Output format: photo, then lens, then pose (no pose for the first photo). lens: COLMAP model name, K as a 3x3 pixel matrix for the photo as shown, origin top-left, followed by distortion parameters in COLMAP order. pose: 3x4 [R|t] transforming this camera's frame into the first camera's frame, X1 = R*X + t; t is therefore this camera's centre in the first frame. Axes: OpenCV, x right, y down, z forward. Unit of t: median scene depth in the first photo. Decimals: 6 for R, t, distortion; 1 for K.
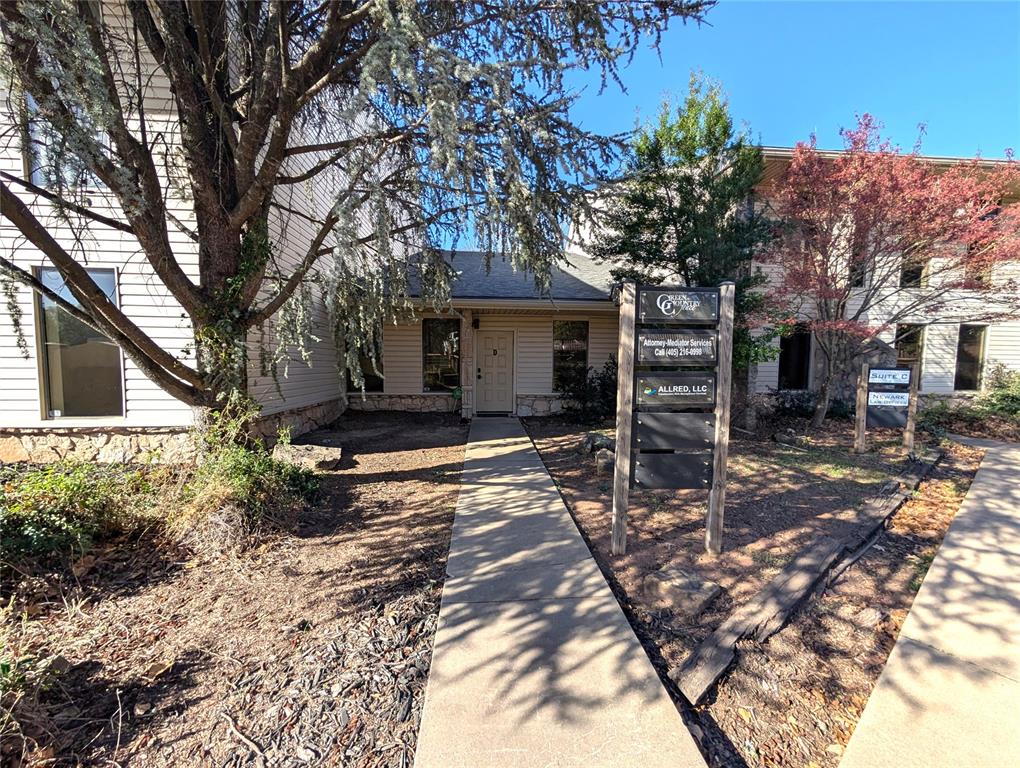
lens RADIAL K [[384.5, 0, 512.1], [0, 384.5, 385.4], [0, 0, 1]] dist [-0.003376, -0.000088]
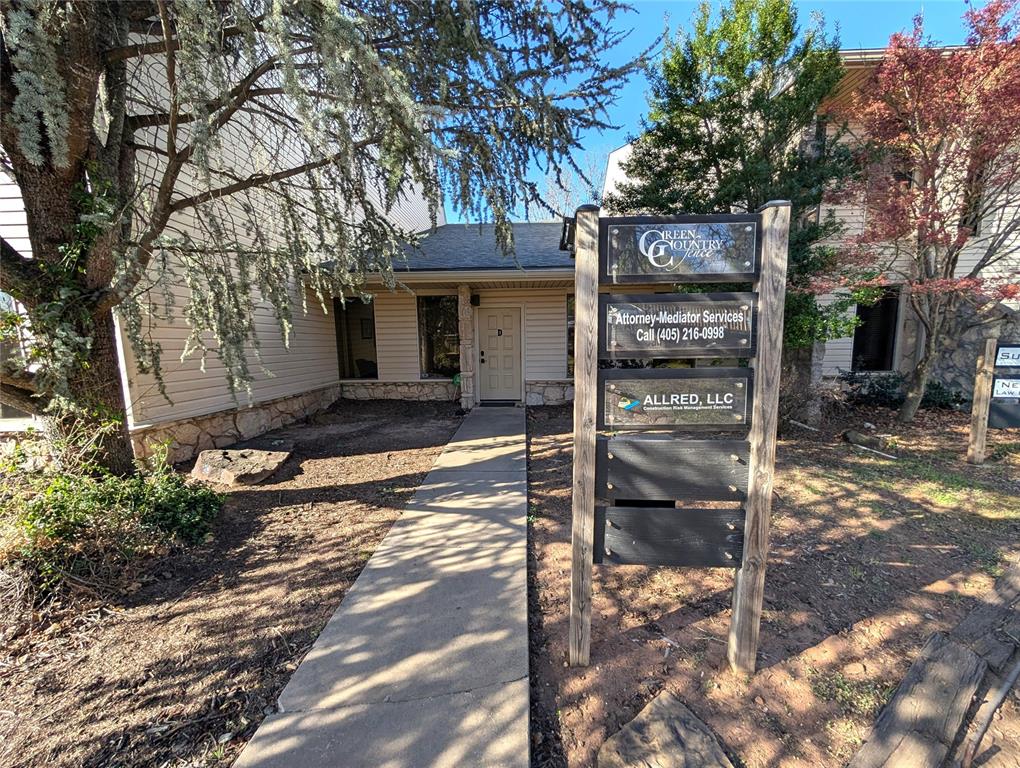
lens RADIAL K [[384.5, 0, 508.8], [0, 384.5, 382.6], [0, 0, 1]] dist [-0.003376, -0.000088]
pose [[0.993245, -0.006826, -0.115835, 0.165065], [0.012455, 0.998773, 0.047939, -0.030321], [0.115365, -0.049058, 0.992111, 0.271516]]
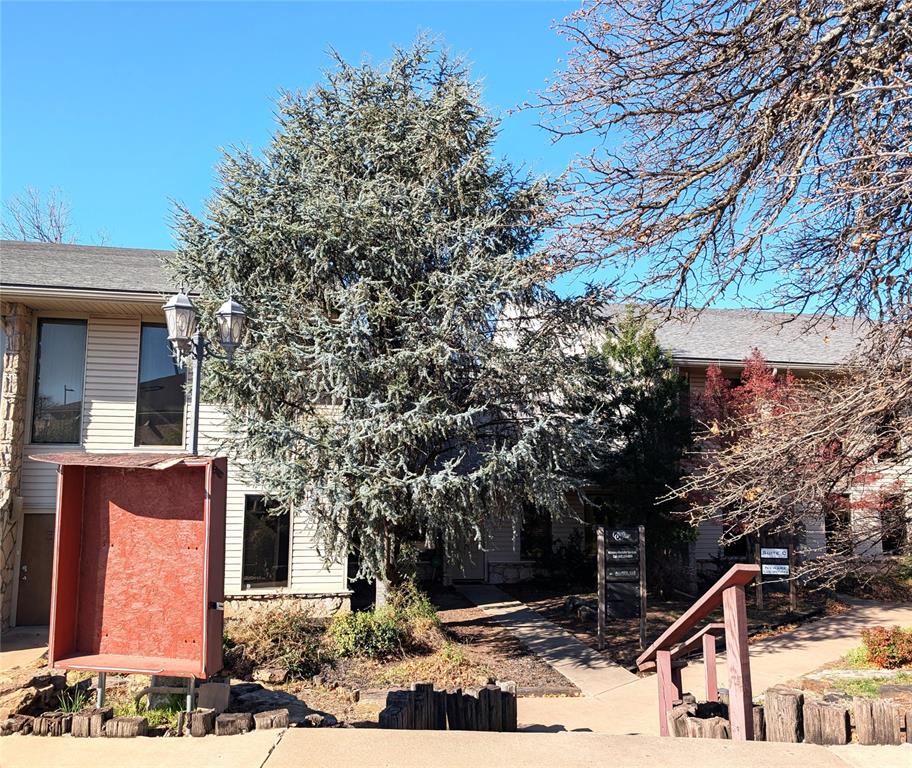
lens RADIAL K [[720.1, 0, 417.2], [0, 720.1, 388.1], [0, 0, 1]] dist [0.009936, -0.004148]
pose [[0.995268, 0.016293, 0.095792, -0.833221], [0.001200, 0.983705, -0.179784, -0.204527], [-0.097160, 0.179048, 0.979031, -2.240731]]
